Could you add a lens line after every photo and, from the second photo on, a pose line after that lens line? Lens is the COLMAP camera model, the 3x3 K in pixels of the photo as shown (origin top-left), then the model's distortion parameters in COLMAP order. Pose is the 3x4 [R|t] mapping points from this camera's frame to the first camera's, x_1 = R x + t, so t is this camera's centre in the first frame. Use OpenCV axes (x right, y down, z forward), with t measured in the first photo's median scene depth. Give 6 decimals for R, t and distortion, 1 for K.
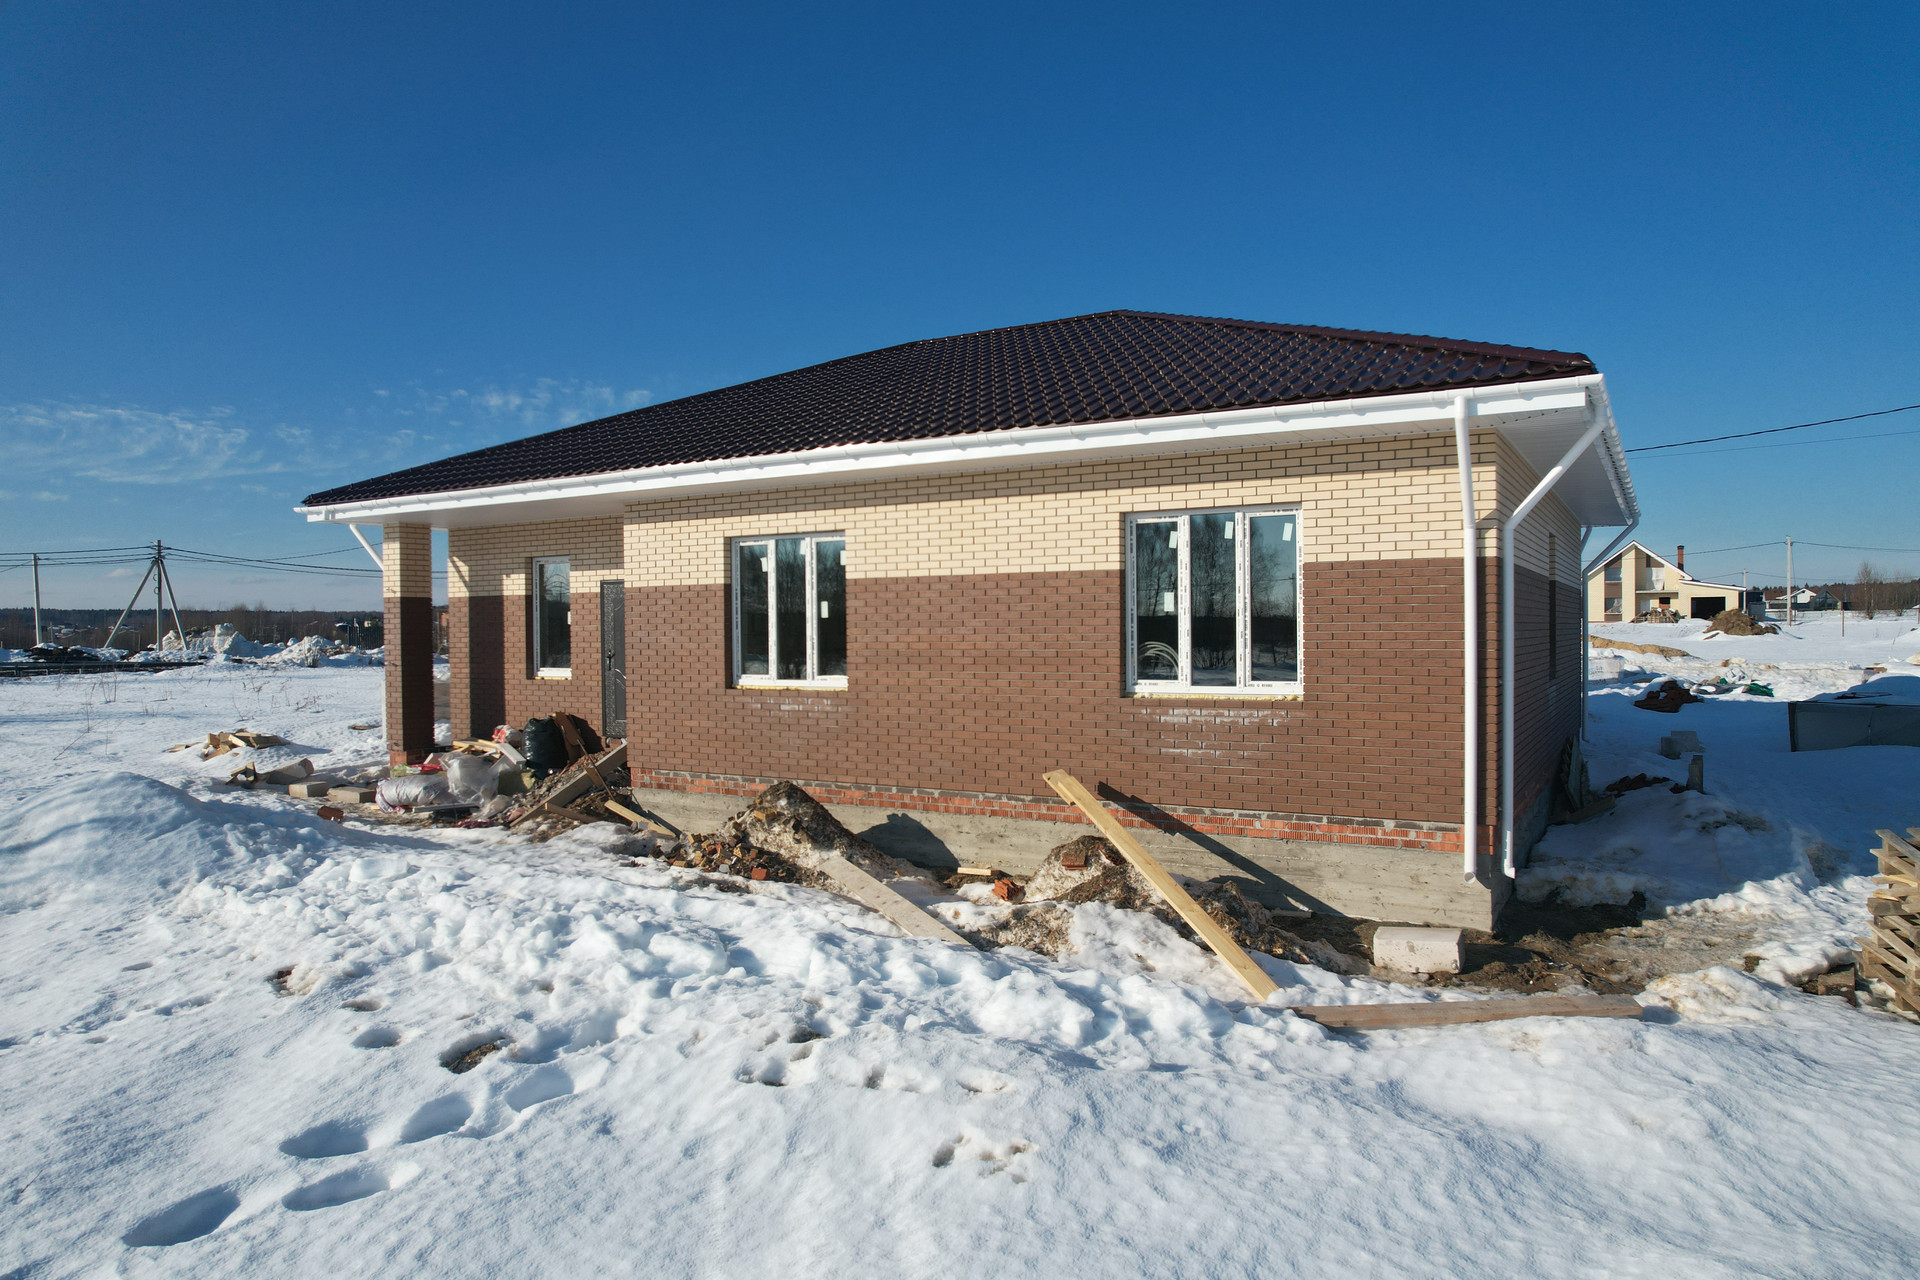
lens RADIAL K [[1229.3, 0, 964.4], [0, 1229.3, 652.3], [0, 0, 1]] dist [-0.065776, 0.050857]
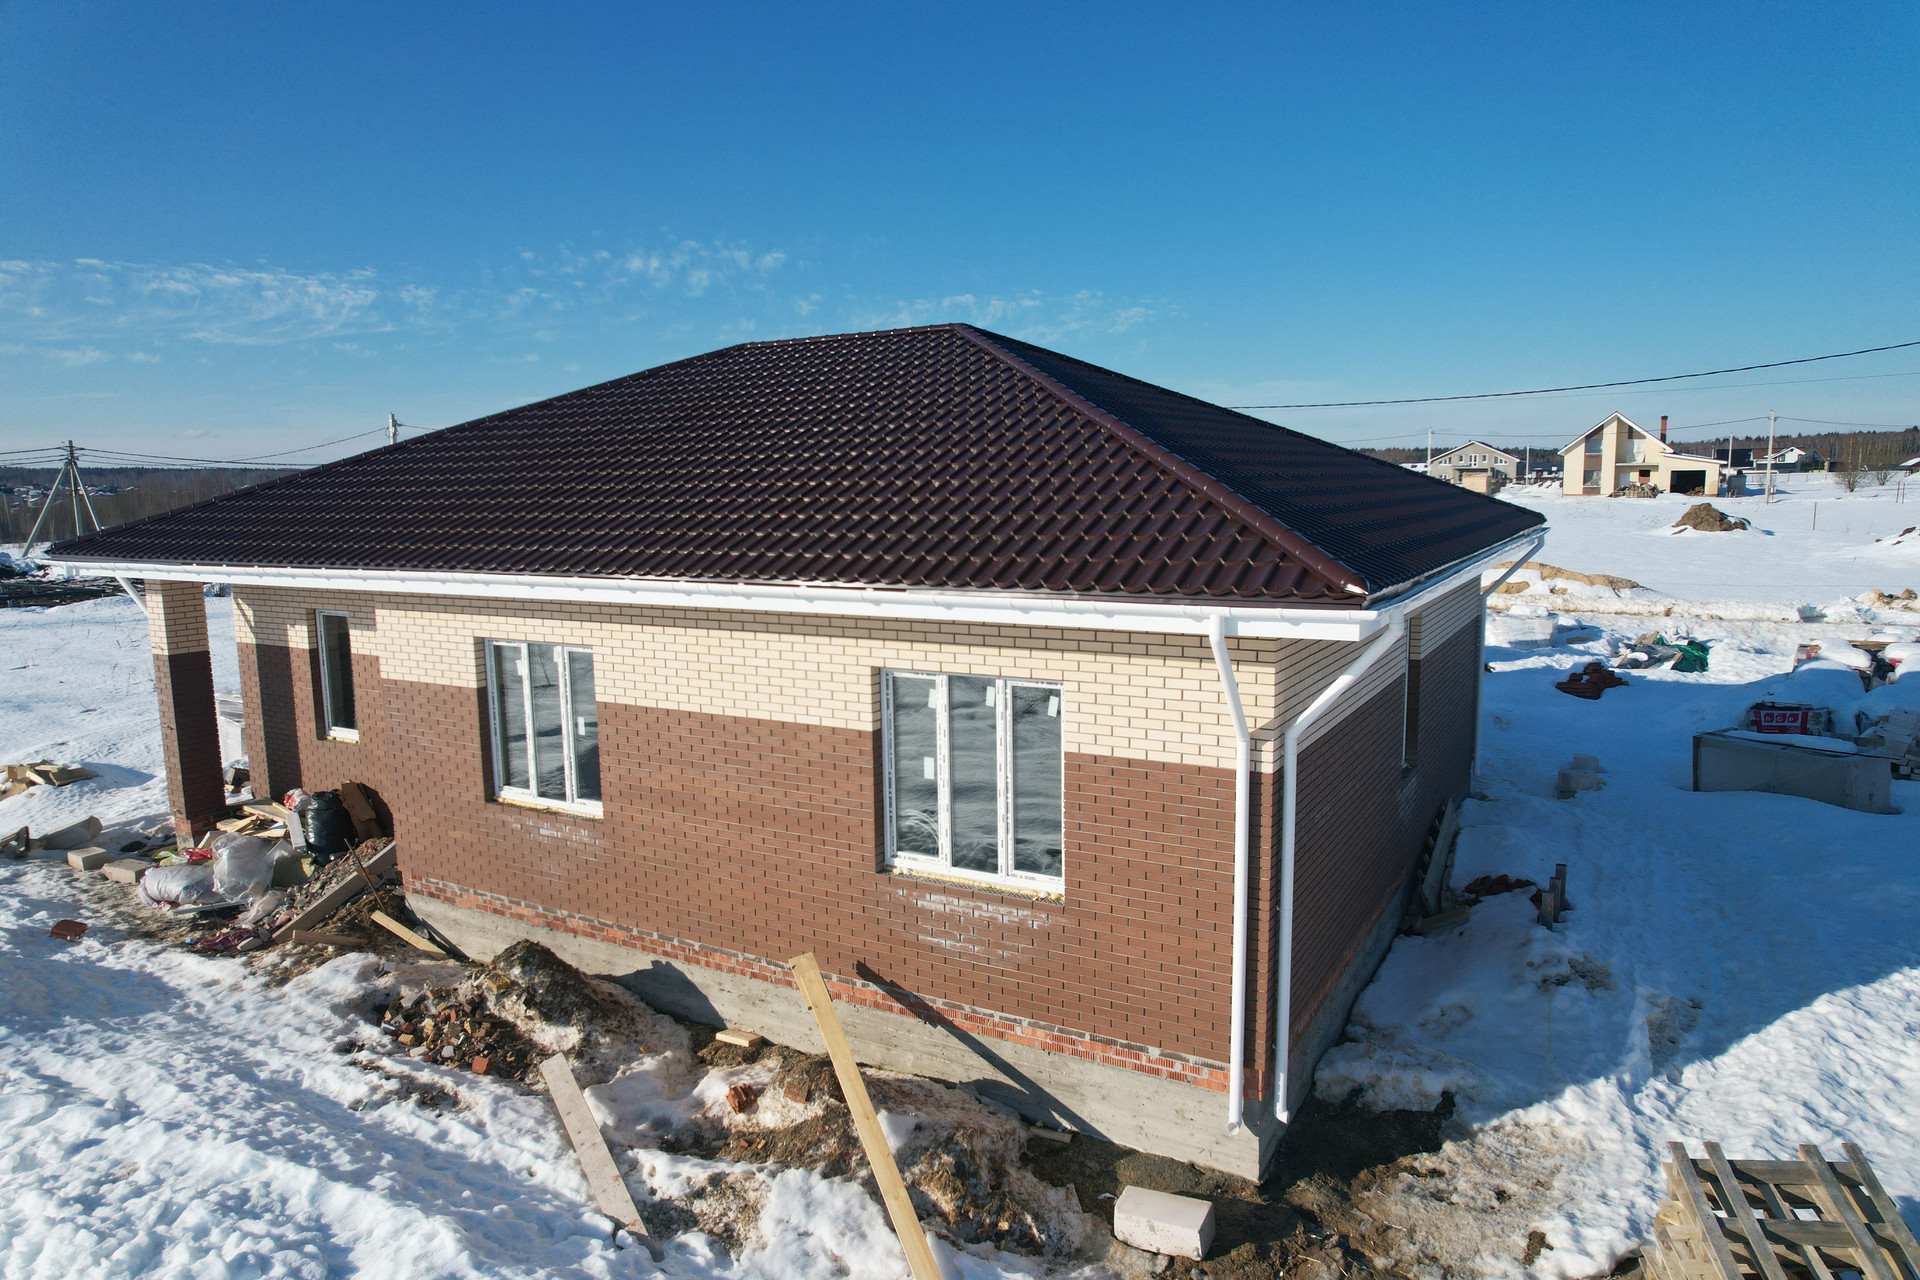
lens RADIAL K [[1229.3, 0, 964.4], [0, 1229.3, 652.3], [0, 0, 1]] dist [-0.065776, 0.050857]
pose [[0.999932, -0.007916, 0.008536, 0.179893], [0.006819, 0.992549, 0.121656, -0.222060], [-0.009435, -0.121589, 0.992536, 0.139967]]
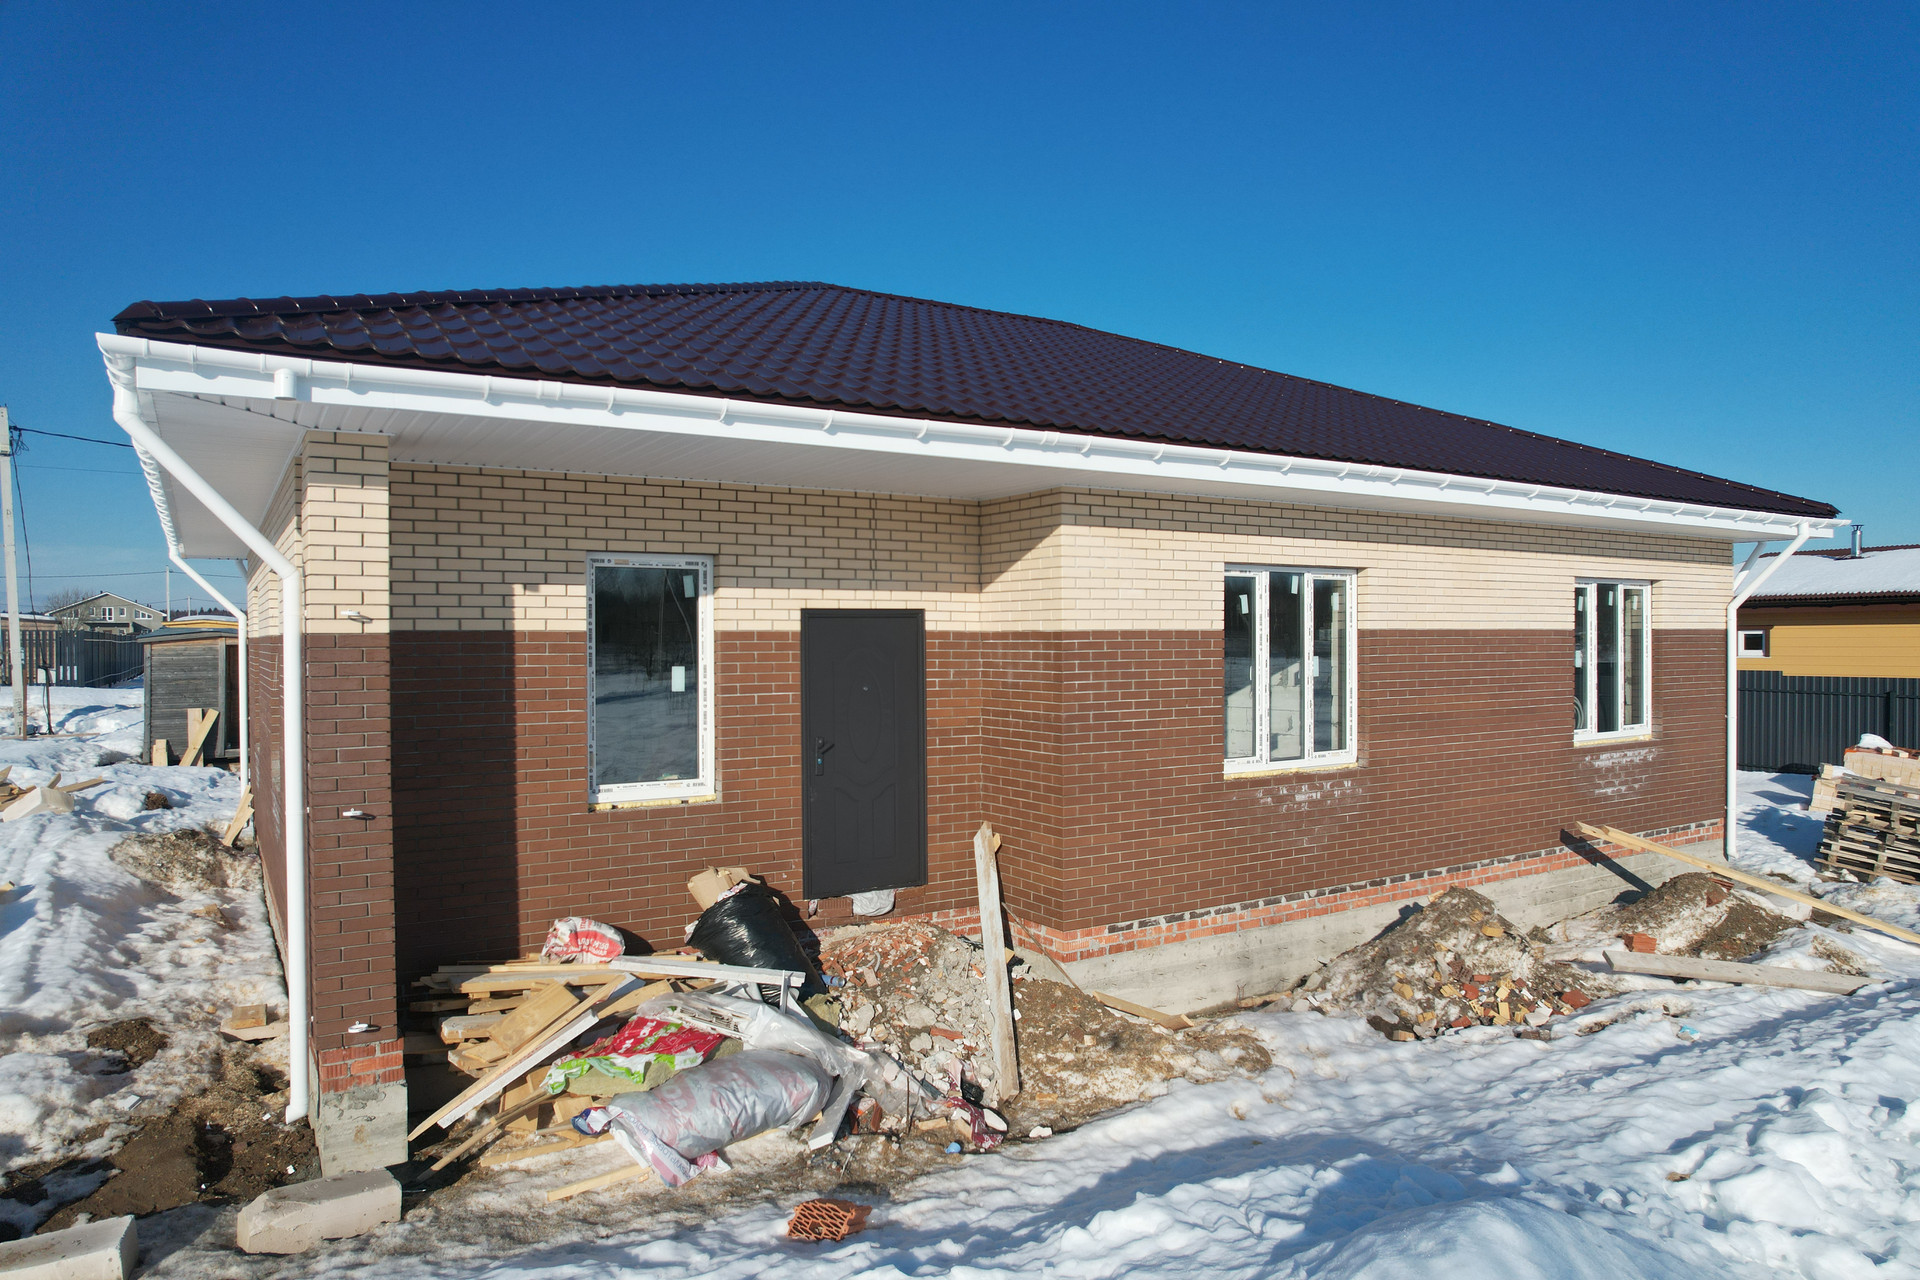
lens RADIAL K [[1229.3, 0, 964.4], [0, 1229.3, 652.3], [0, 0, 1]] dist [-0.065776, 0.050857]
pose [[0.451768, 0.003757, 0.892128, -1.044977], [0.023030, 0.999609, -0.015872, -0.041566], [-0.891838, 0.027716, 0.451504, 0.969562]]
